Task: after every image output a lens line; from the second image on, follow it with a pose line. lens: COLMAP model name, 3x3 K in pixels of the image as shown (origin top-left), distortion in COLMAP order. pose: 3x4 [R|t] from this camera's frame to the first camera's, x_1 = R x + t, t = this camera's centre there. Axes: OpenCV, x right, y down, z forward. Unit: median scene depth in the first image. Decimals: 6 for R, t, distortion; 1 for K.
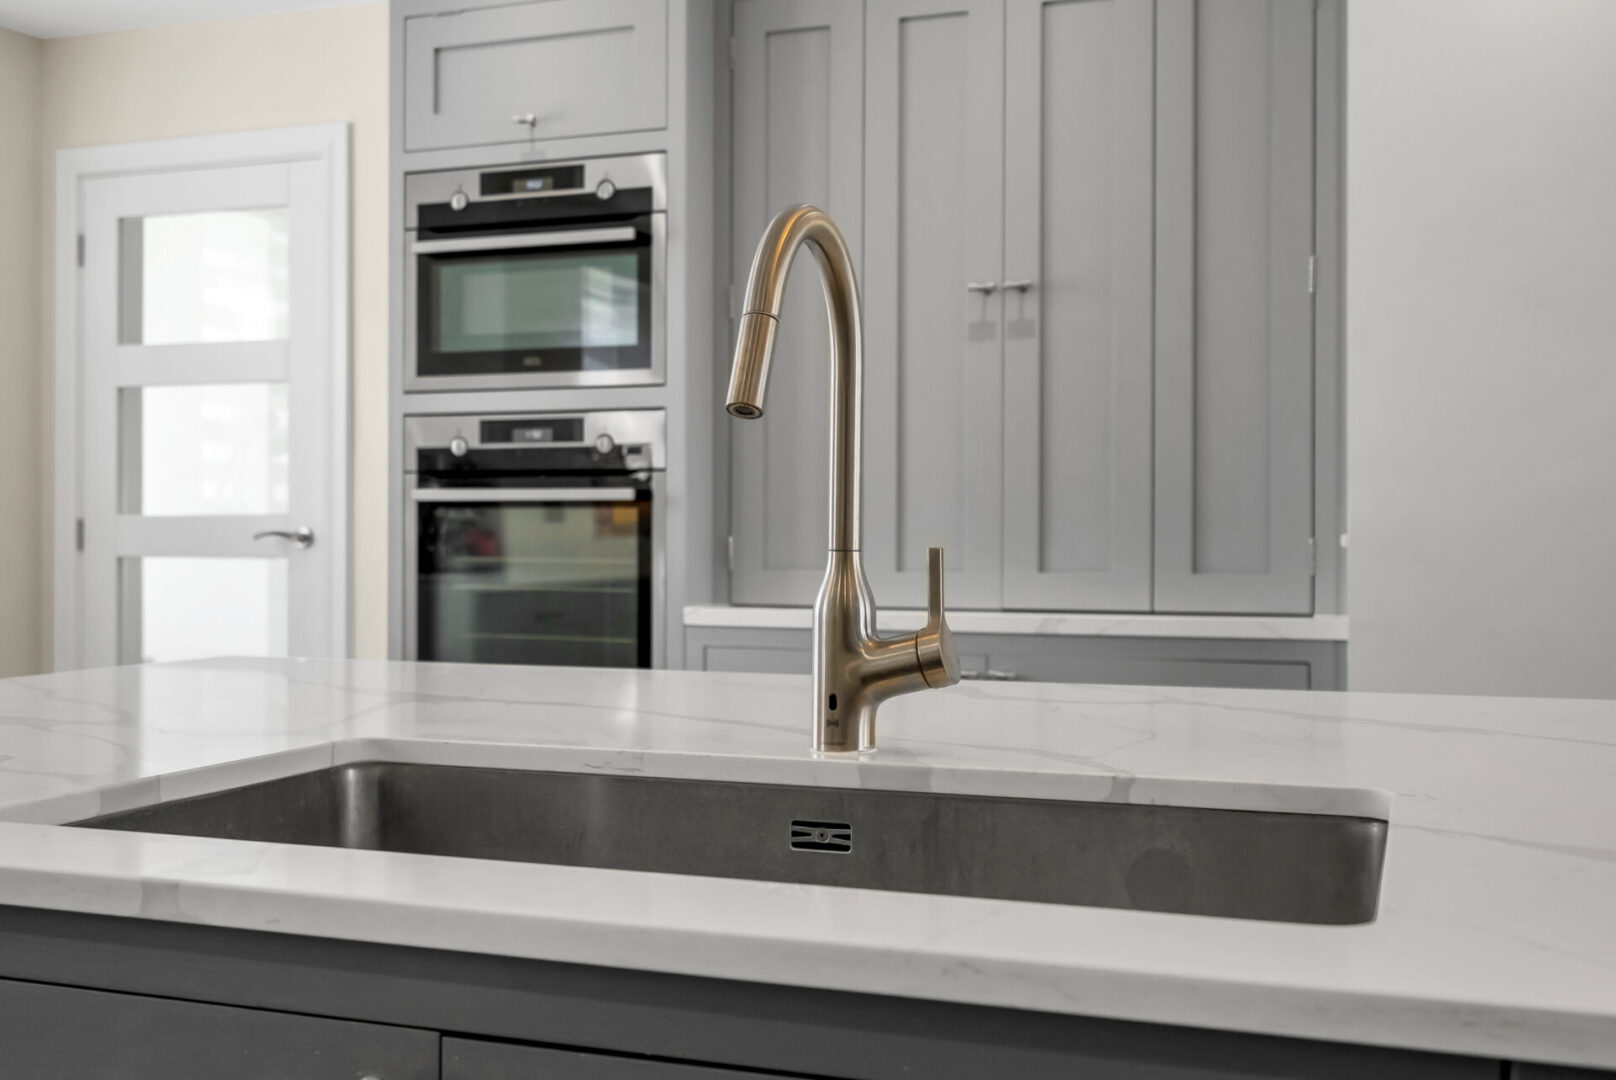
lens RADIAL K [[1776.0, 0, 807.8], [0, 1776.0, 536.2], [0, 0, 1]] dist [0.002025, 0.000000]
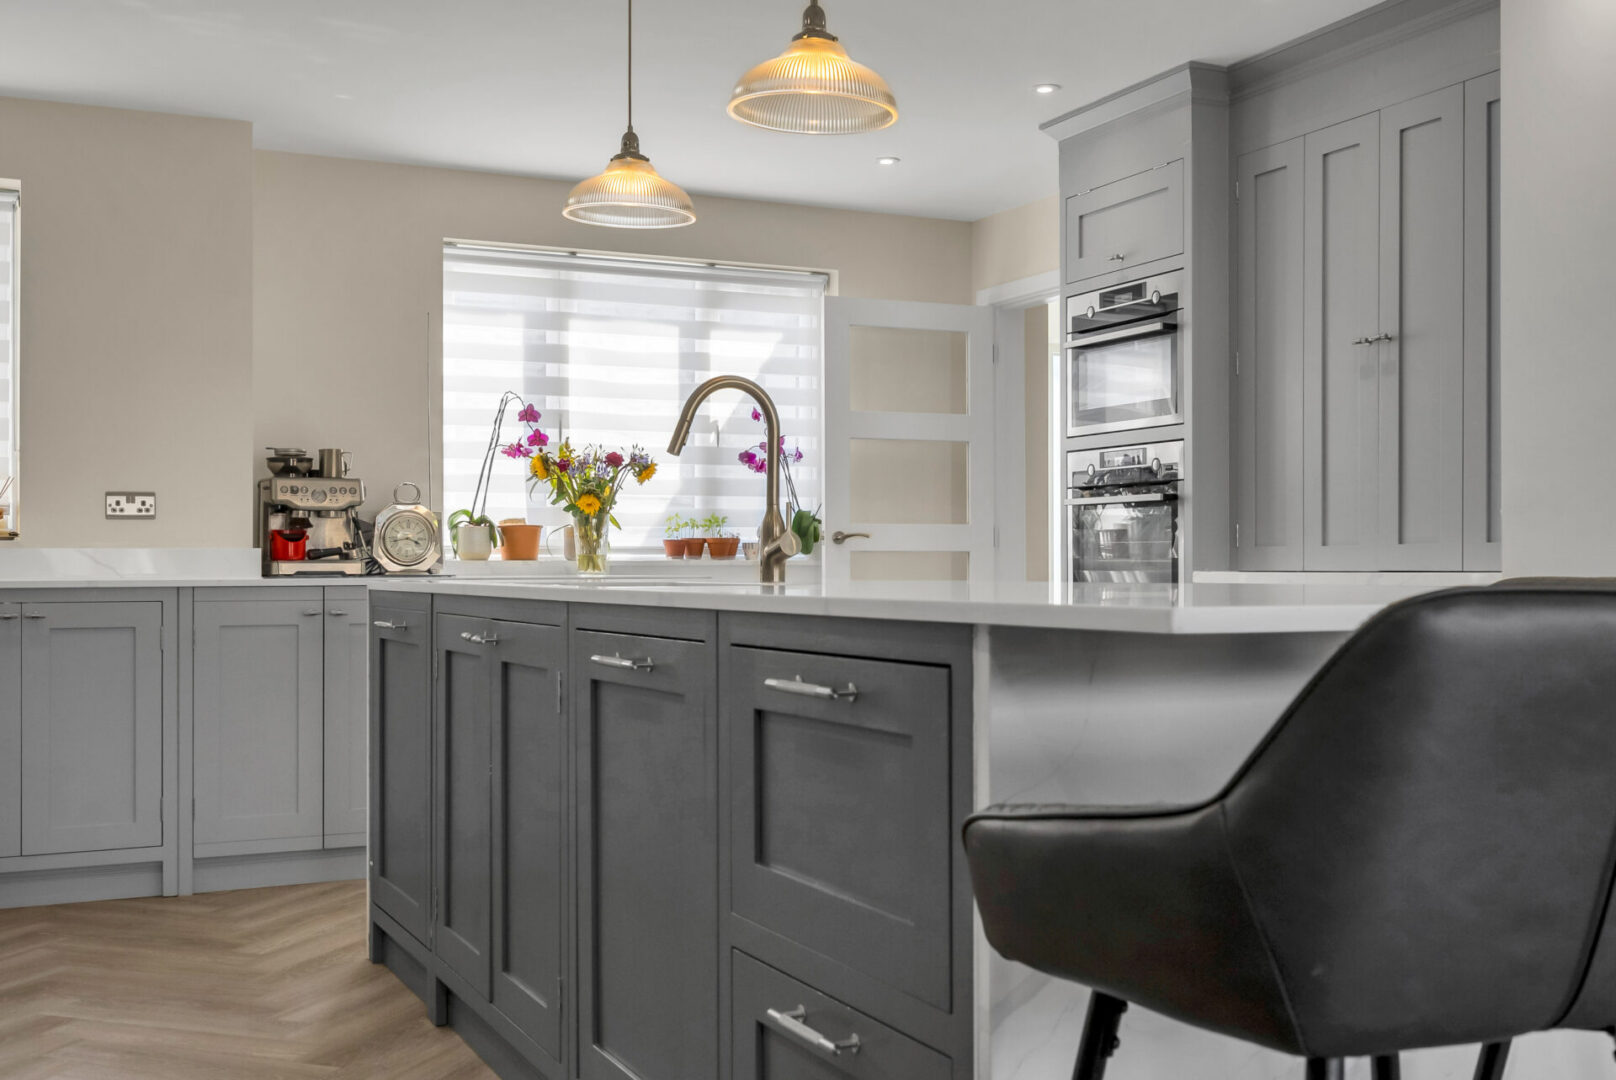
lens RADIAL K [[1776.0, 0, 806.2], [0, 1776.0, 540.2], [0, 0, 1]] dist [0.002025, 0.000000]
pose [[0.698713, -0.013155, -0.715281, 0.765977], [0.006736, 0.999908, -0.011809, 0.028999], [0.715370, 0.003433, 0.698737, -0.276511]]
